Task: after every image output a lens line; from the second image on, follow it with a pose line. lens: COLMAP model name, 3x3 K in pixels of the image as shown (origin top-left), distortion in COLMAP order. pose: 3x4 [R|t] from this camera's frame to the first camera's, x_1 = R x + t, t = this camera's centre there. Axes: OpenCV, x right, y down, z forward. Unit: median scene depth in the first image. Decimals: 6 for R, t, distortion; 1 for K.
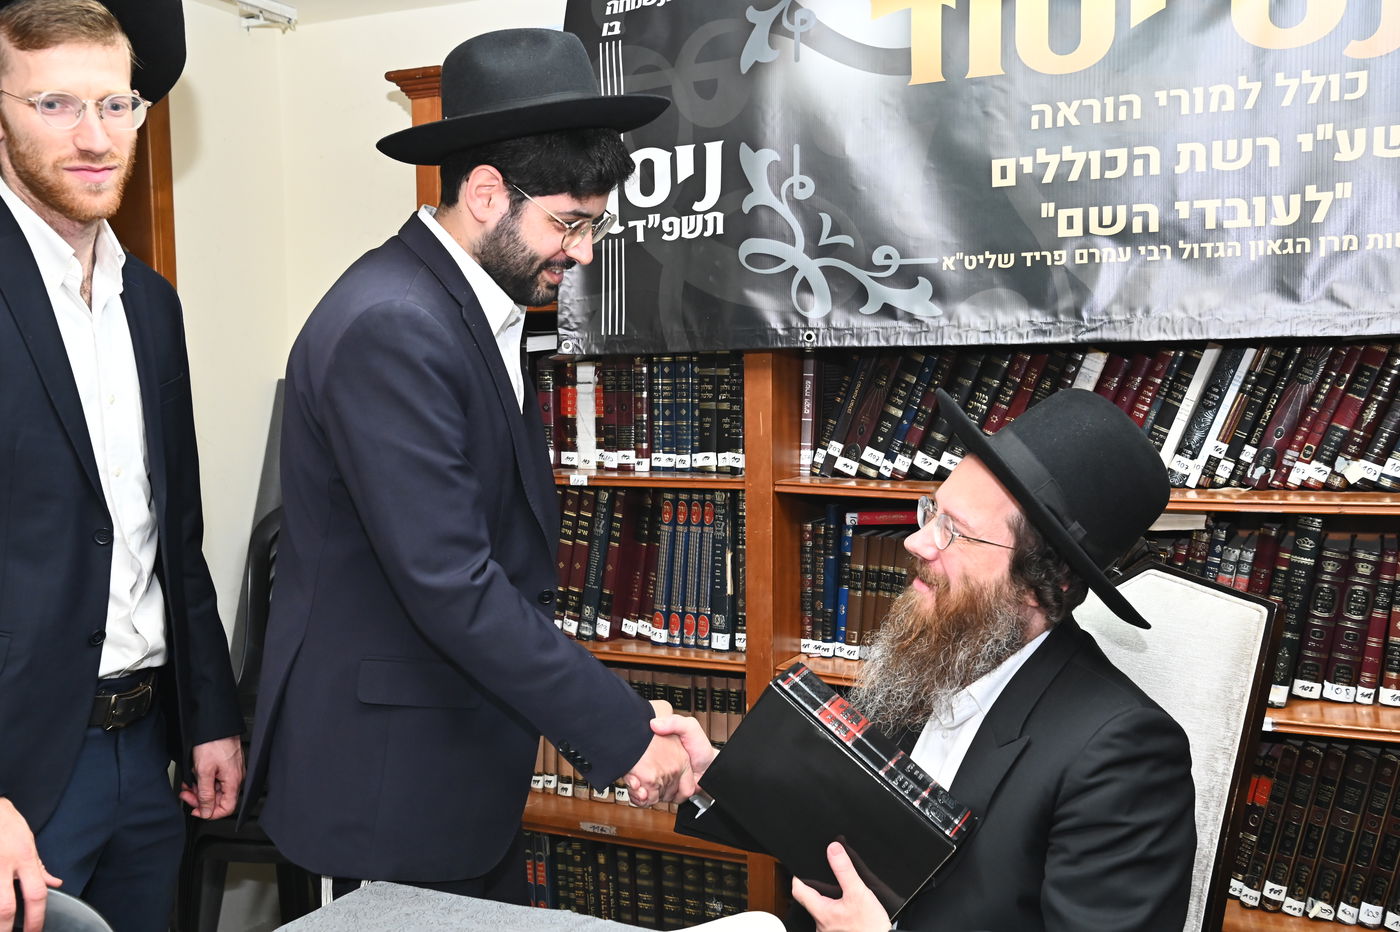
lens RADIAL K [[1382.5, 0, 696.4], [0, 1382.5, 464.4], [0, 0, 1]] dist [0.033543, 0.000000]
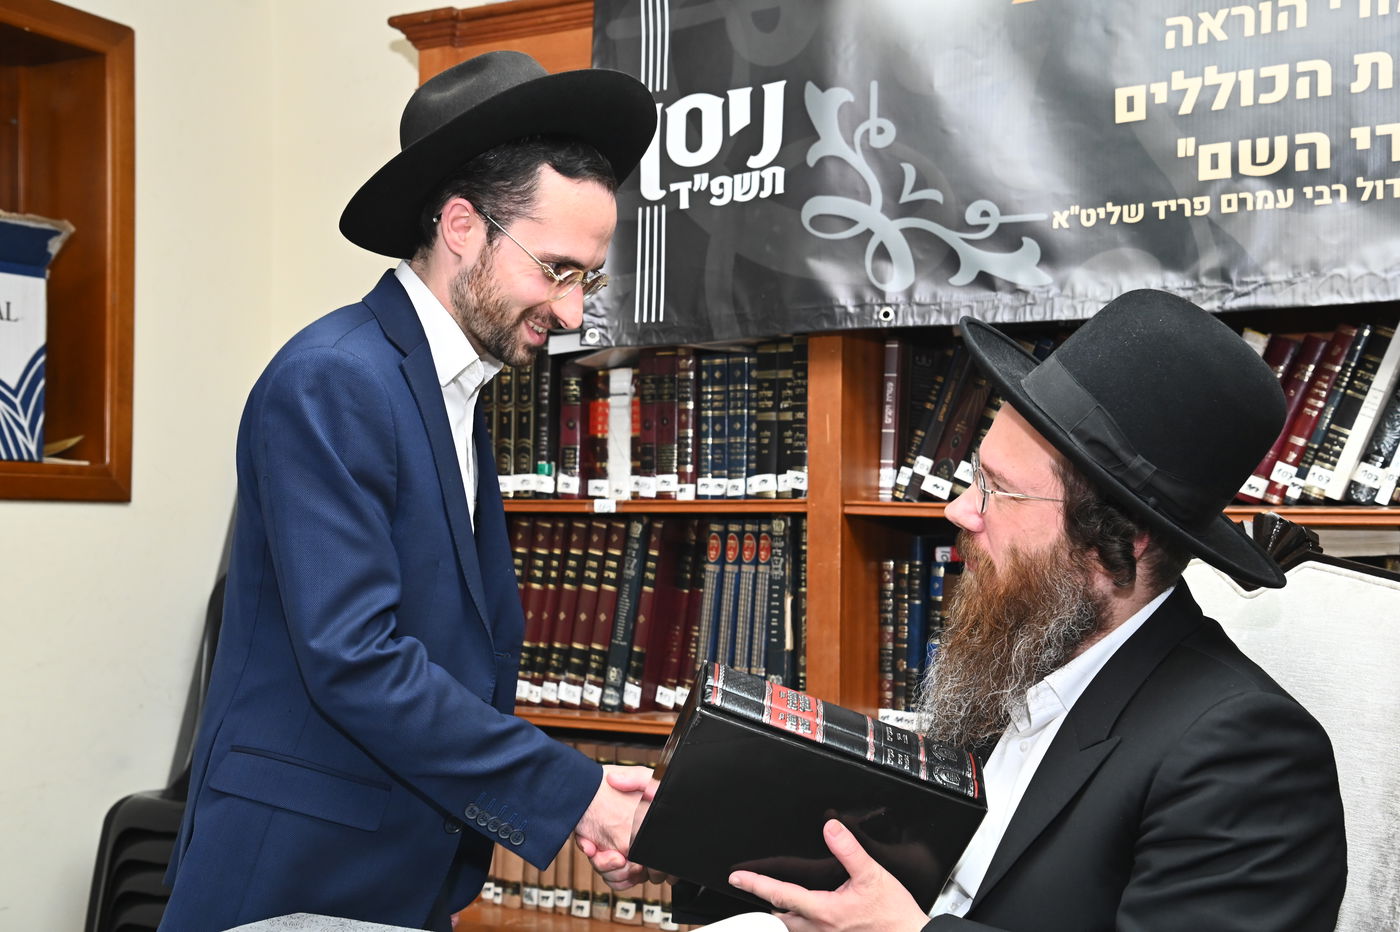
lens RADIAL K [[1721.4, 0, 692.5], [0, 1721.4, 463.7], [0, 0, 1]] dist [0.133447, 0.000000]
pose [[0.997297, 0.014679, -0.072000, 0.043138], [-0.021671, 0.995017, -0.097319, 0.095368], [0.070213, 0.098616, 0.992645, 0.002840]]
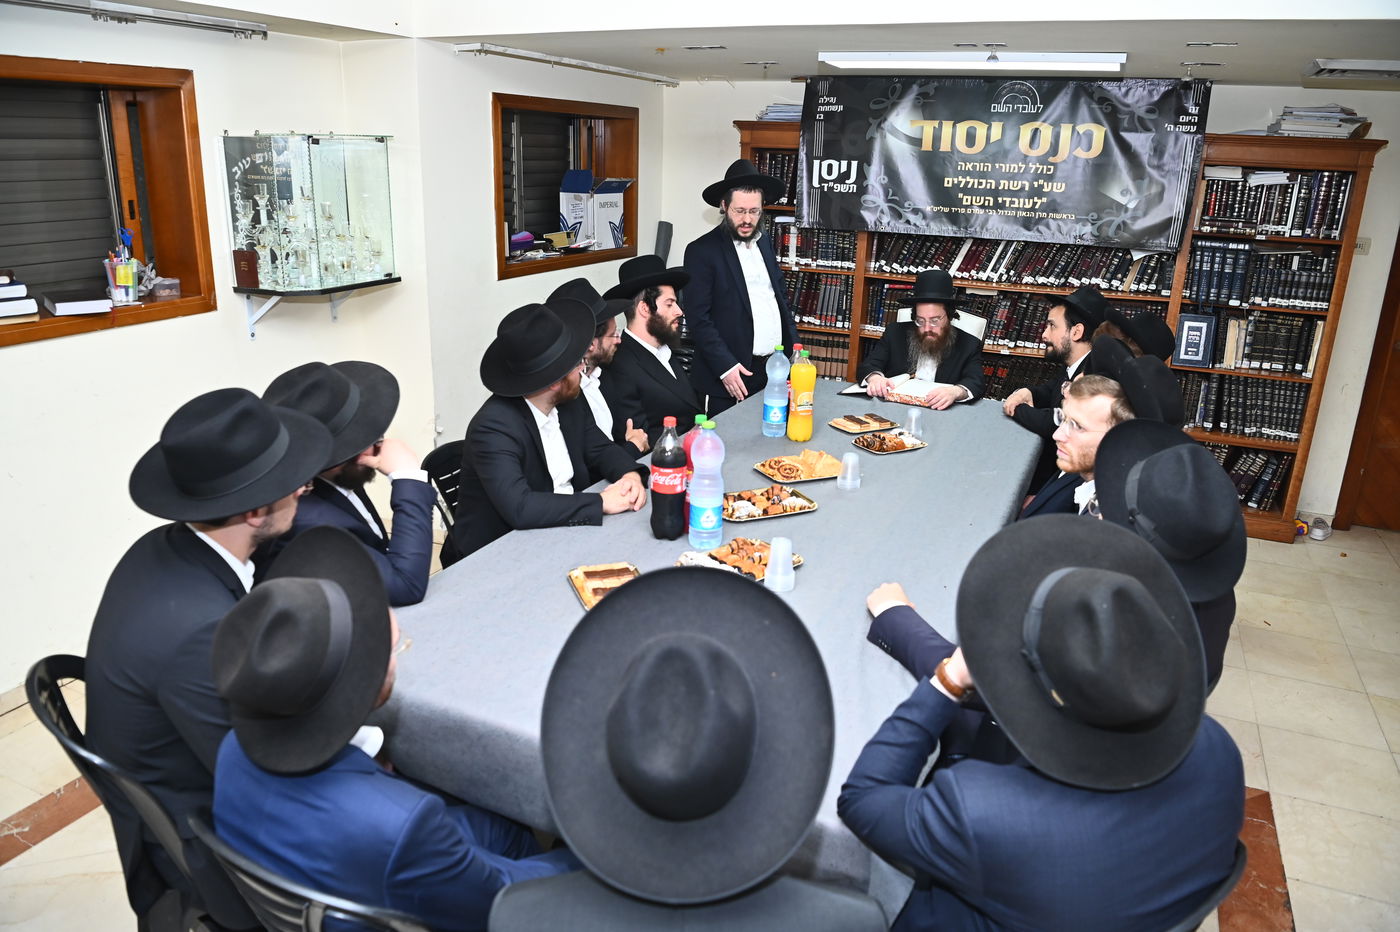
lens RADIAL K [[960.3, 0, 698.8], [0, 960.3, 465.7], [0, 0, 1]] dist [-0.070482, 0.015872]
pose [[0.998599, 0.025878, 0.046150, -0.427902], [-0.036738, 0.966823, 0.252793, -0.104816], [-0.038077, -0.254134, 0.966419, -1.241043]]
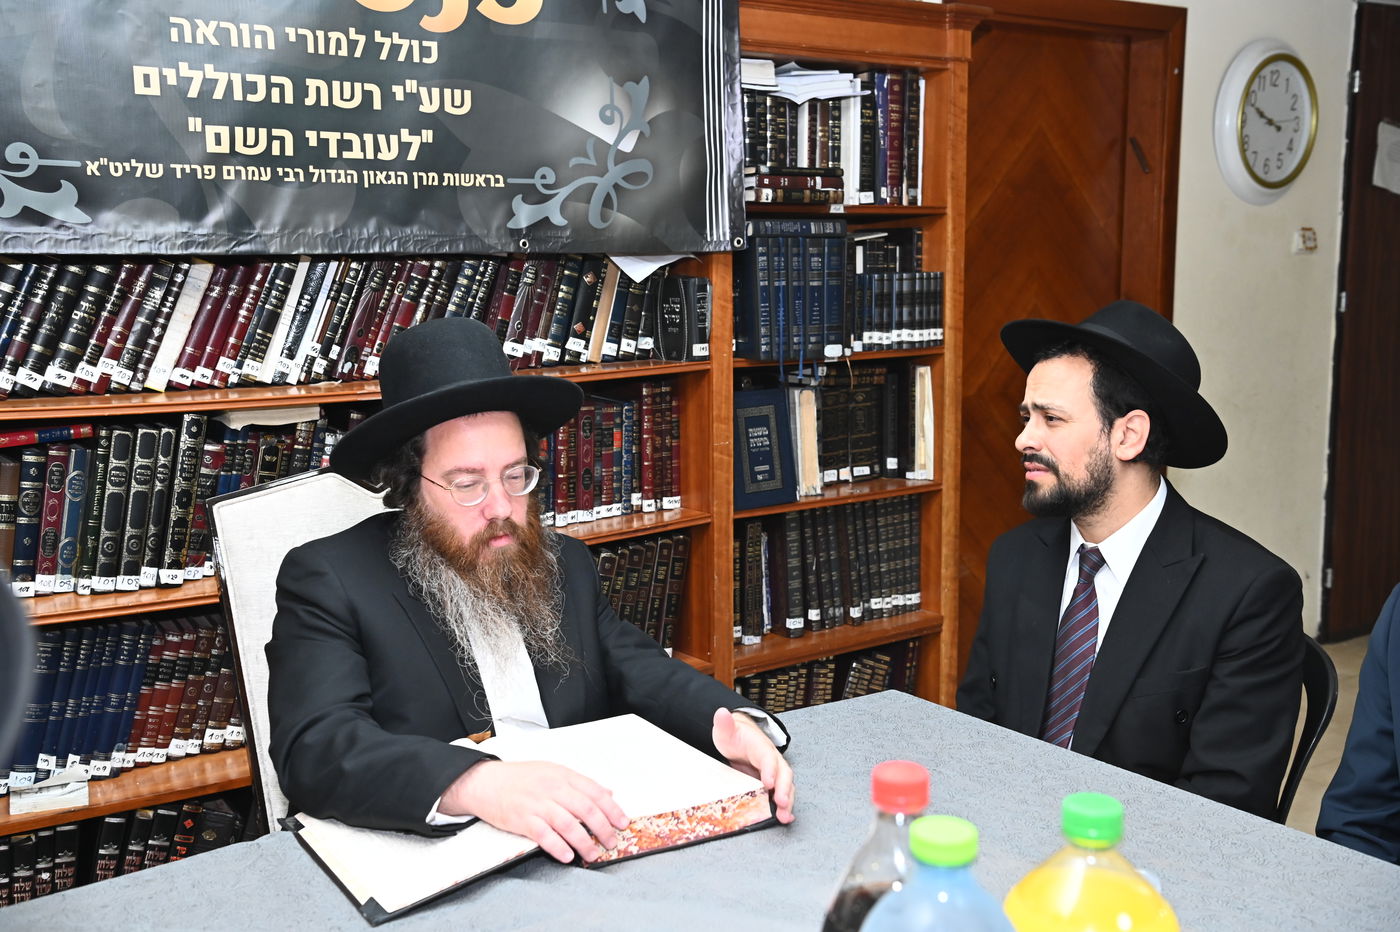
lens RADIAL K [[1504.2, 0, 713.7], [0, 1504.2, 462.1], [0, 0, 1]] dist [0.080670, 0.000000]
pose [[0.458918, -0.114814, 0.881029, -0.565861], [0.054492, 0.993386, 0.101071, -0.025594], [-0.886806, 0.001625, 0.462139, 0.125065]]
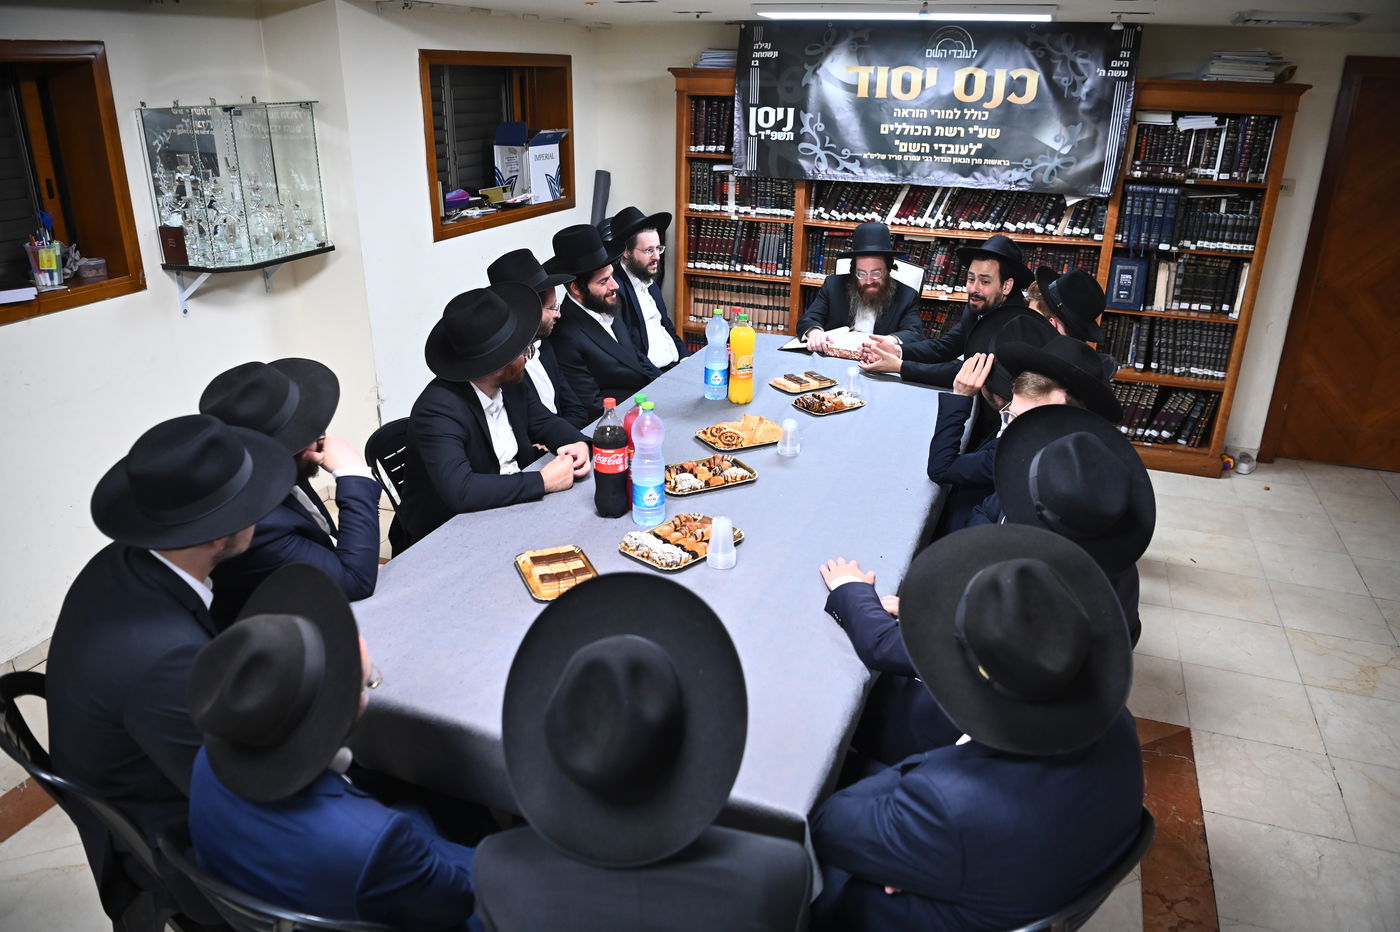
lens RADIAL K [[960.3, 0, 698.7], [0, 960.3, 463.0], [0, 0, 1]] dist [-0.070482, 0.015872]
pose [[0.995178, -0.012356, 0.097305, -0.418500], [-0.019576, 0.947058, 0.320466, -0.166685], [-0.096113, -0.320826, 0.942249, -1.248125]]
